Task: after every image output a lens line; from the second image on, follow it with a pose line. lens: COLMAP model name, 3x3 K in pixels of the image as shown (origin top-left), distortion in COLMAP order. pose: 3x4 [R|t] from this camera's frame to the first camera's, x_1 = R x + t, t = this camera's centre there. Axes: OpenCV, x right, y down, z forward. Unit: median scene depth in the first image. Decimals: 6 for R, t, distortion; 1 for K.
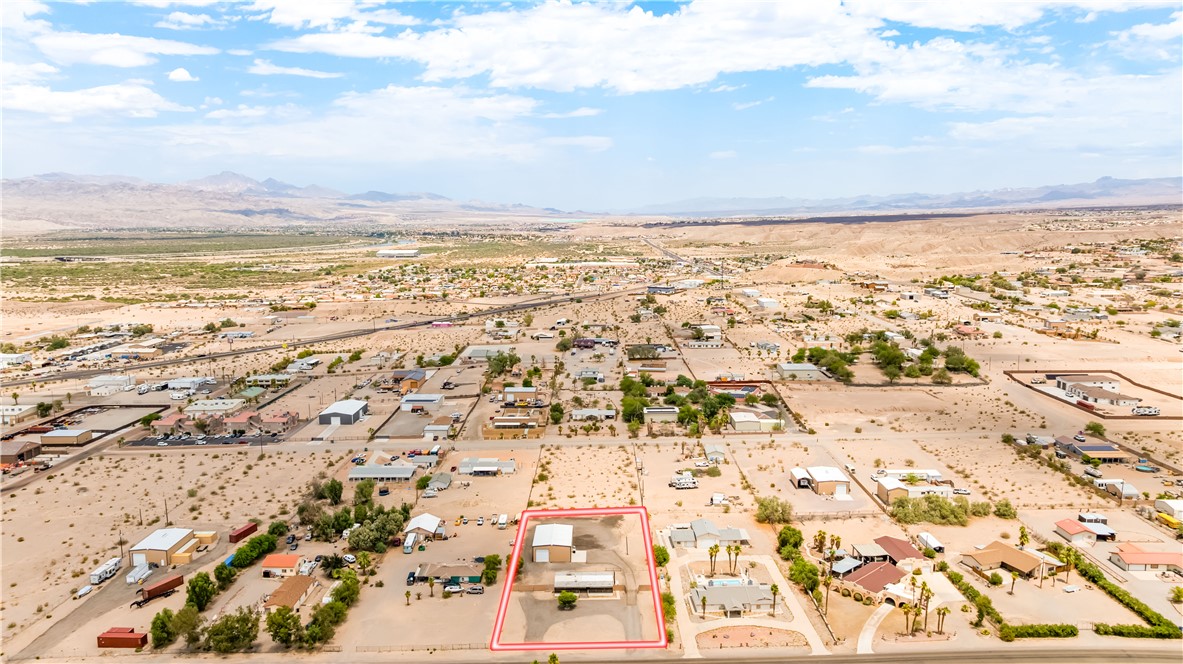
lens RADIAL K [[833.6, 0, 594.5], [0, 833.6, 329.1], [0, 0, 1]] dist [-0.039602, 0.035511]
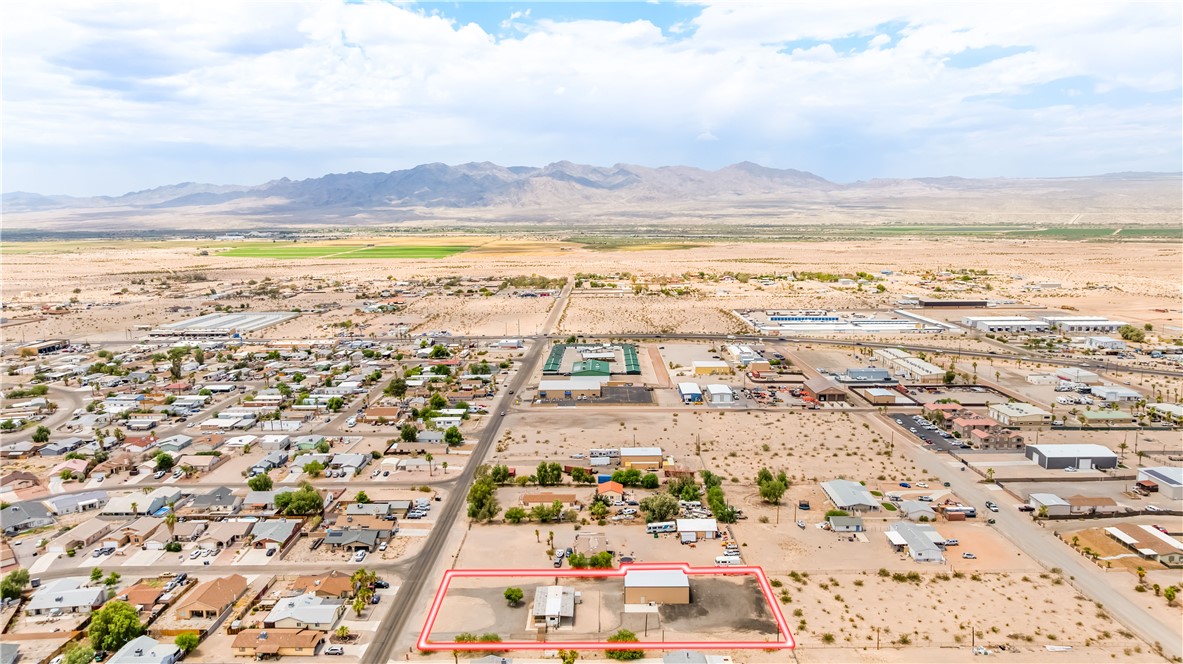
lens RADIAL K [[833.6, 0, 594.5], [0, 833.6, 329.1], [0, 0, 1]] dist [-0.039602, 0.035511]
pose [[-0.009528, 0.149514, -0.988714, 0.856025], [-0.130044, 0.980176, 0.149476, -0.141449], [0.991462, 0.130001, 0.010105, 0.991887]]
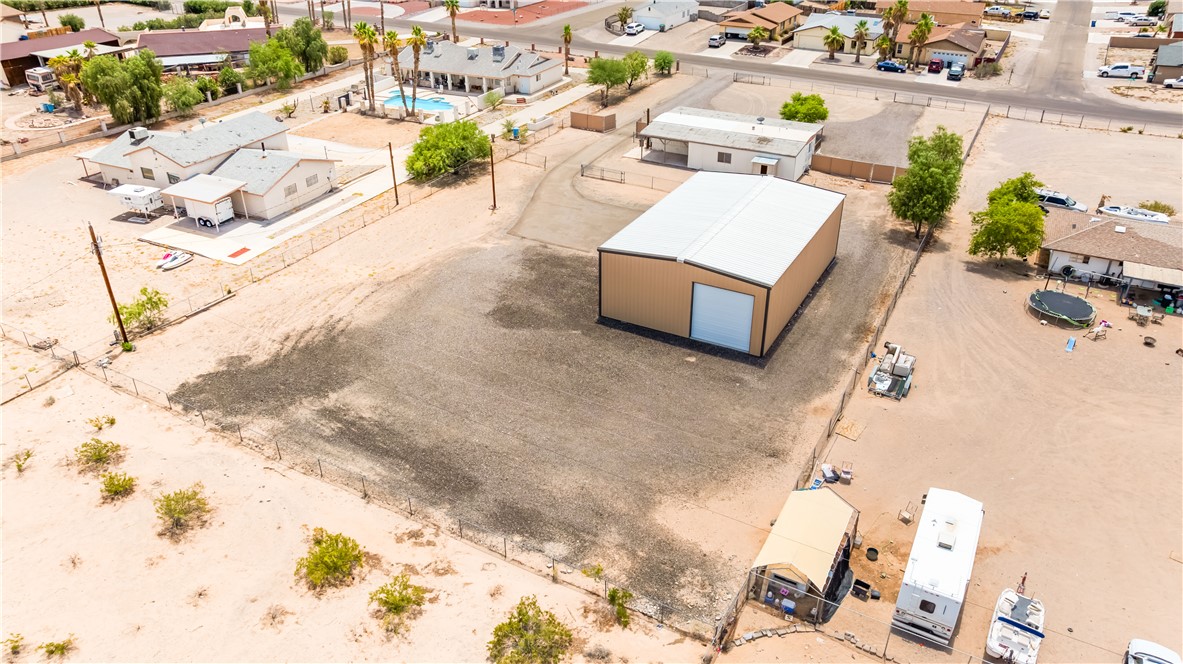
lens RADIAL K [[833.6, 0, 594.5], [0, 833.6, 329.1], [0, 0, 1]] dist [-0.039602, 0.035511]
pose [[-0.877373, -0.229702, 0.421252, -0.131071], [0.077385, 0.798721, 0.596705, 0.150710], [-0.473527, 0.556131, -0.683001, 1.315880]]
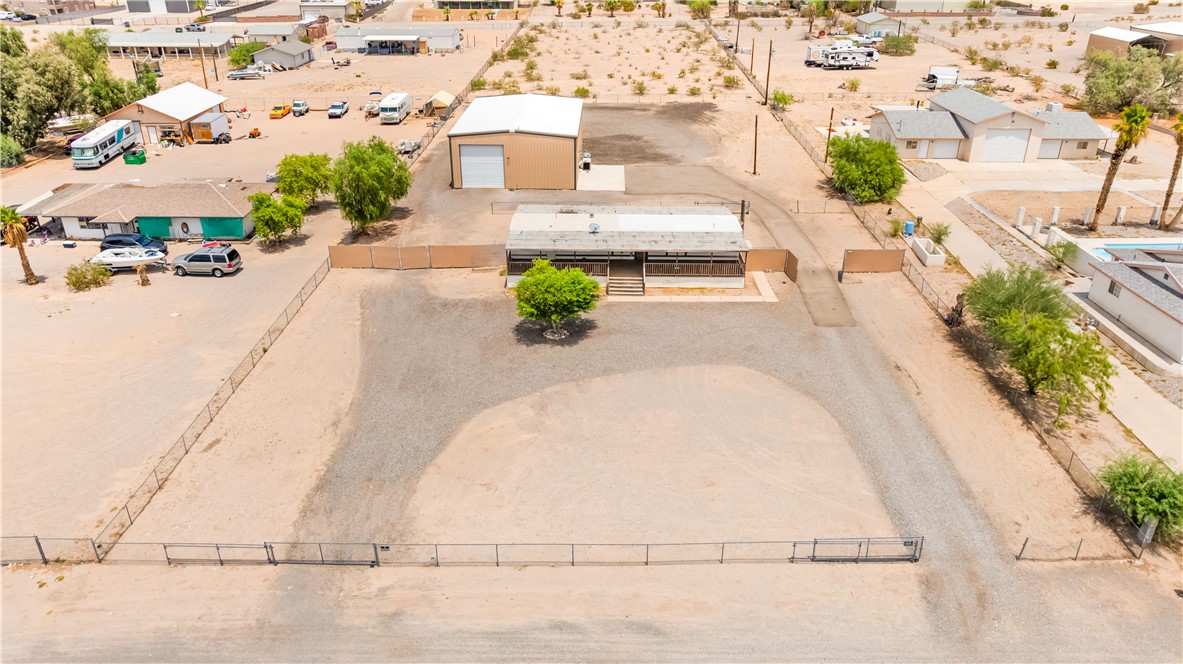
lens RADIAL K [[833.6, 0, 594.5], [0, 833.6, 329.1], [0, 0, 1]] dist [-0.039602, 0.035511]
pose [[0.999848, 0.014960, -0.008973, -0.019412], [-0.011343, 0.948323, 0.317104, 0.249271], [0.013253, -0.316954, 0.948348, 0.745180]]
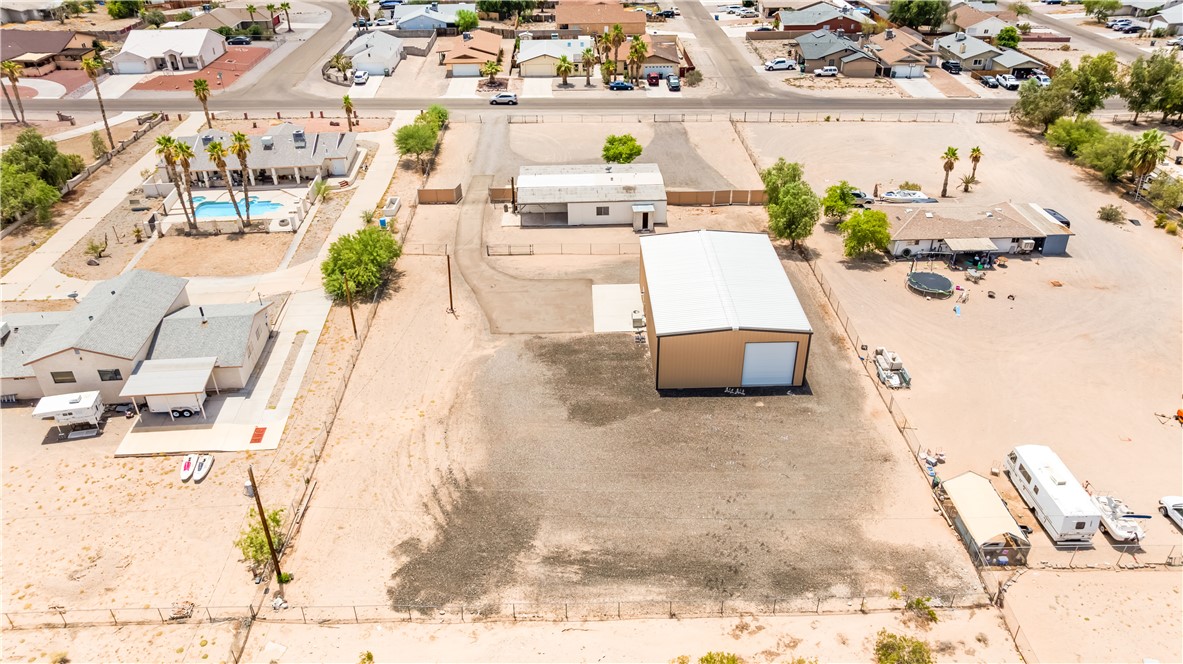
lens RADIAL K [[833.6, 0, 594.5], [0, 833.6, 329.1], [0, 0, 1]] dist [-0.039602, 0.035511]
pose [[-0.999410, 0.027129, -0.021053, -0.004545], [0.007469, 0.770143, 0.637828, 0.100139], [0.033517, 0.637294, -0.769891, 1.347307]]
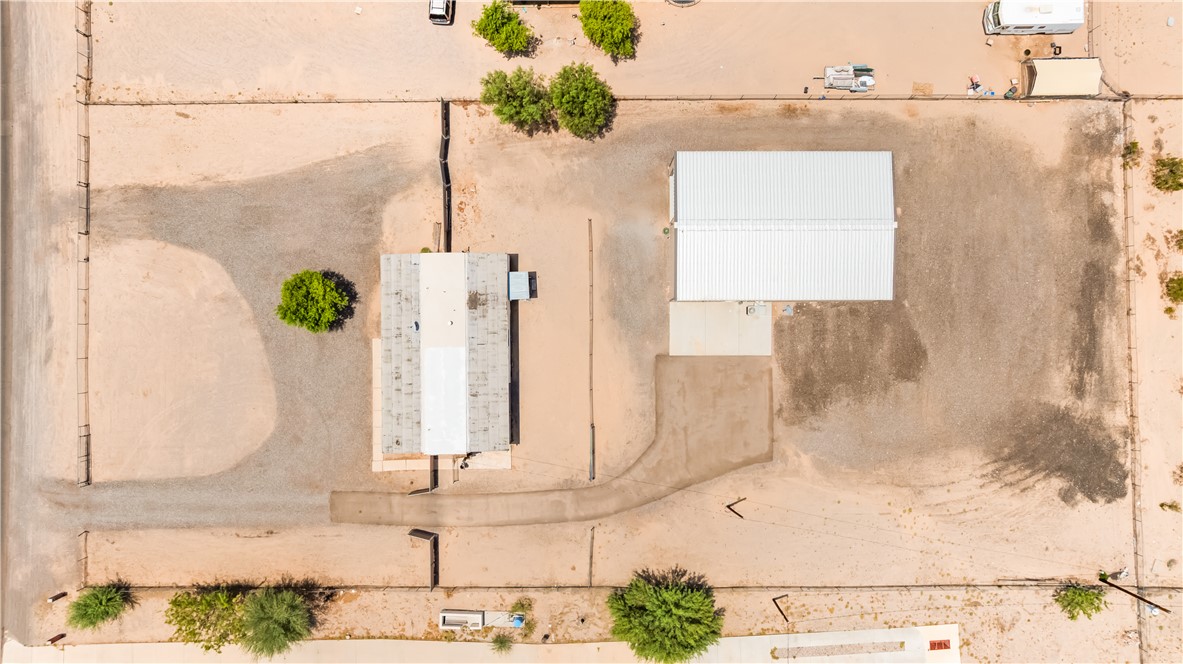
lens RADIAL K [[833.6, 0, 594.5], [0, 833.6, 329.1], [0, 0, 1]] dist [-0.039602, 0.035511]
pose [[0.006536, 0.999946, -0.008022, -0.018348], [-0.136284, 0.008838, 0.990630, 0.007848], [0.990648, -0.005381, 0.136335, 1.008107]]
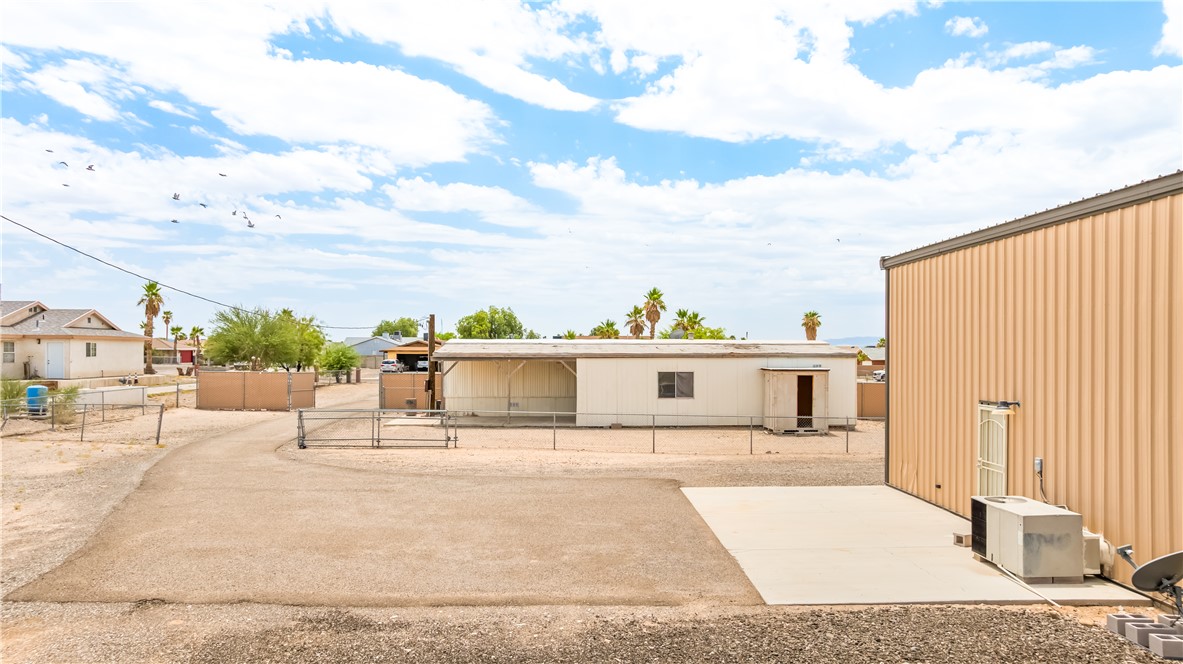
lens RADIAL K [[833.6, 0, 594.5], [0, 833.6, 329.1], [0, 0, 1]] dist [-0.039602, 0.035511]
pose [[-0.999679, 0.001028, -0.025318, -0.001076], [-0.001846, 0.993567, 0.113234, 0.278054], [0.025271, 0.113244, -0.993246, 1.151858]]
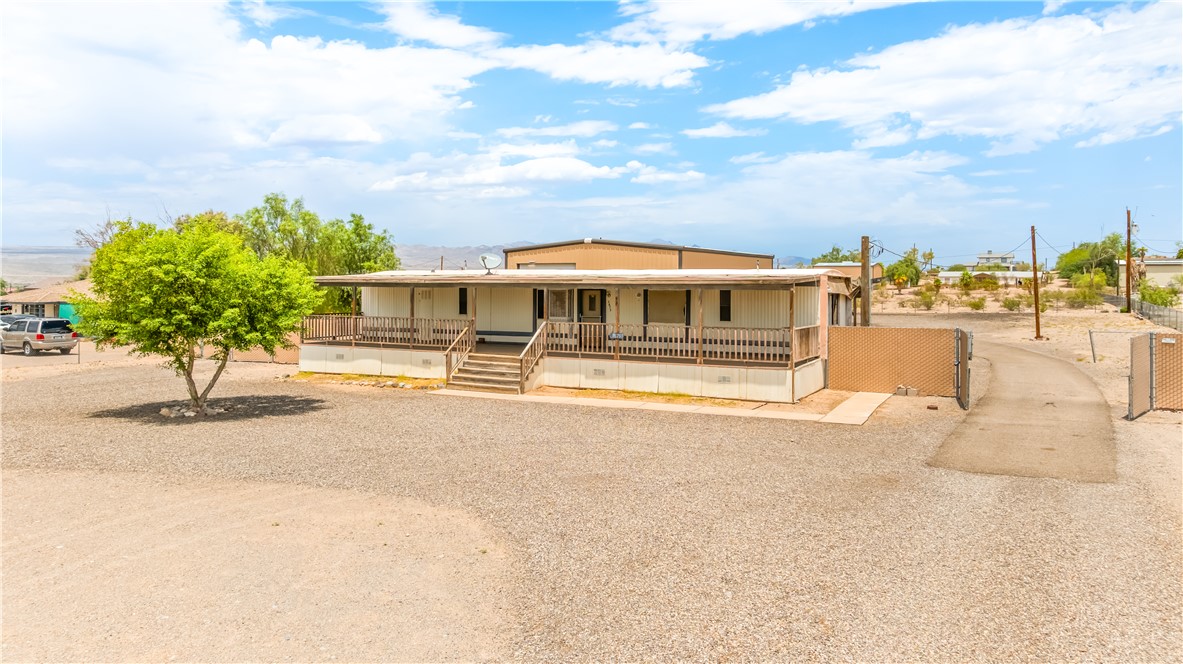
lens RADIAL K [[836.8, 0, 593.9], [0, 836.8, 280.0], [0, 0, 1]] dist [-0.016098, 0.000257]
pose [[0.881407, 0.003816, -0.472343, 0.043141], [-0.072353, 0.989258, -0.127020, 0.314041], [0.466784, 0.146132, 0.872214, 0.894852]]
